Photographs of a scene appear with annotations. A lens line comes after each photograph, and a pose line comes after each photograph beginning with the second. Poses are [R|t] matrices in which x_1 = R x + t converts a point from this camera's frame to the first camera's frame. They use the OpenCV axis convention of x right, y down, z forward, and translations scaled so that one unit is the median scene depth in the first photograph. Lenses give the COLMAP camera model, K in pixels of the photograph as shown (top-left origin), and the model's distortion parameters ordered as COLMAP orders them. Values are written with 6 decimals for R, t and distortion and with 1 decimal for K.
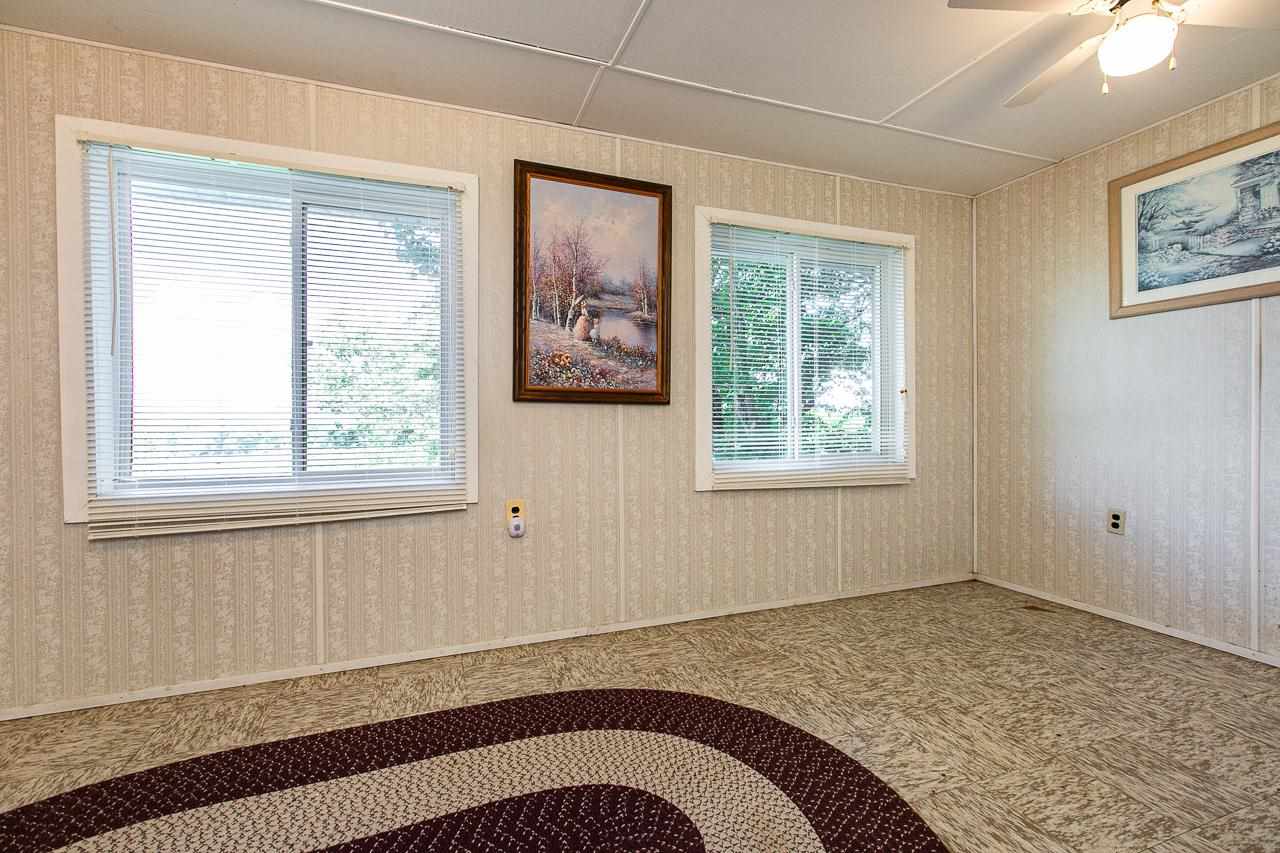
lens RADIAL K [[568.2, 0, 641.8], [0, 568.2, 420.3], [0, 0, 1]] dist [0.002848, -0.000372]
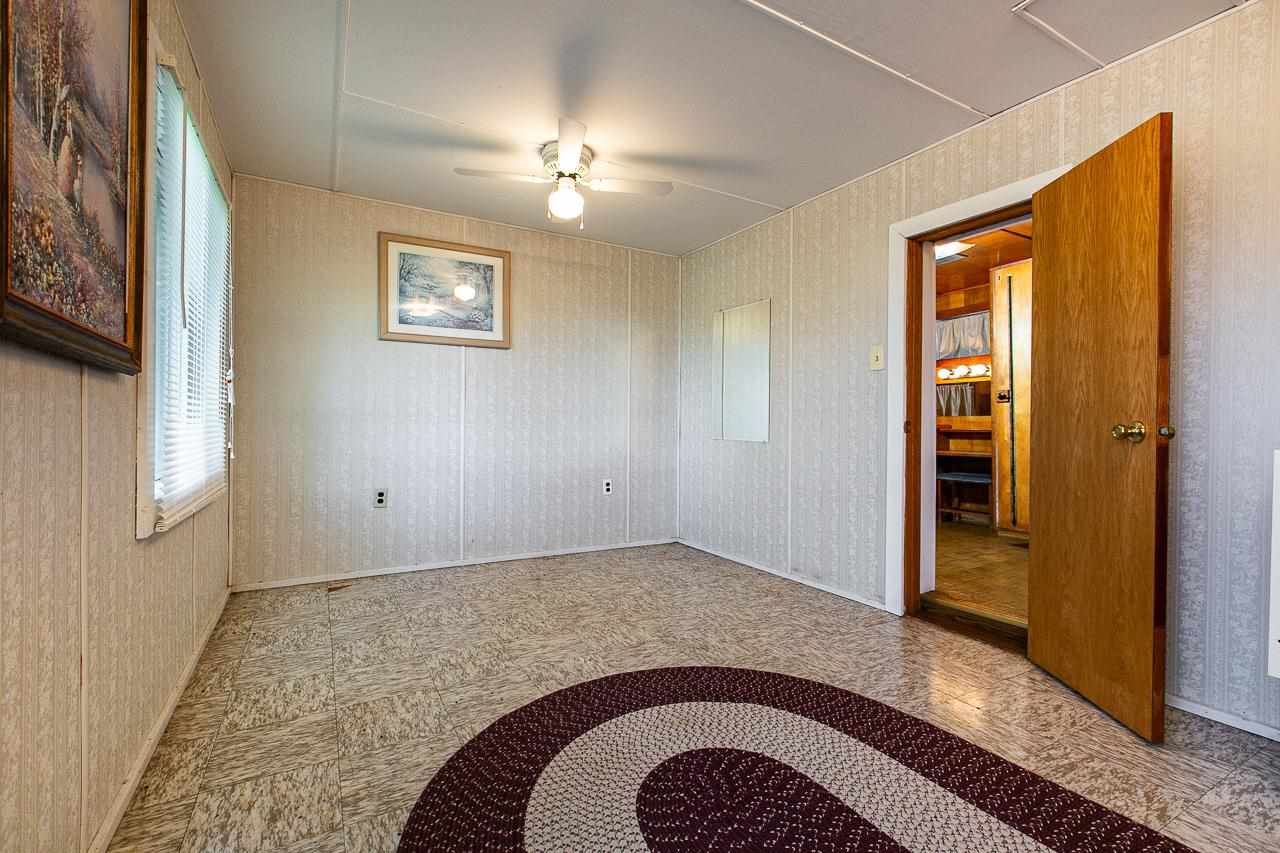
lens RADIAL K [[568.2, 0, 641.8], [0, 568.2, 420.3], [0, 0, 1]] dist [0.002848, -0.000372]
pose [[-0.160458, 0.012209, 0.986967, -0.599594], [-0.001704, 0.999919, -0.012647, 0.020428], [-0.987041, -0.003711, -0.160424, 0.714904]]
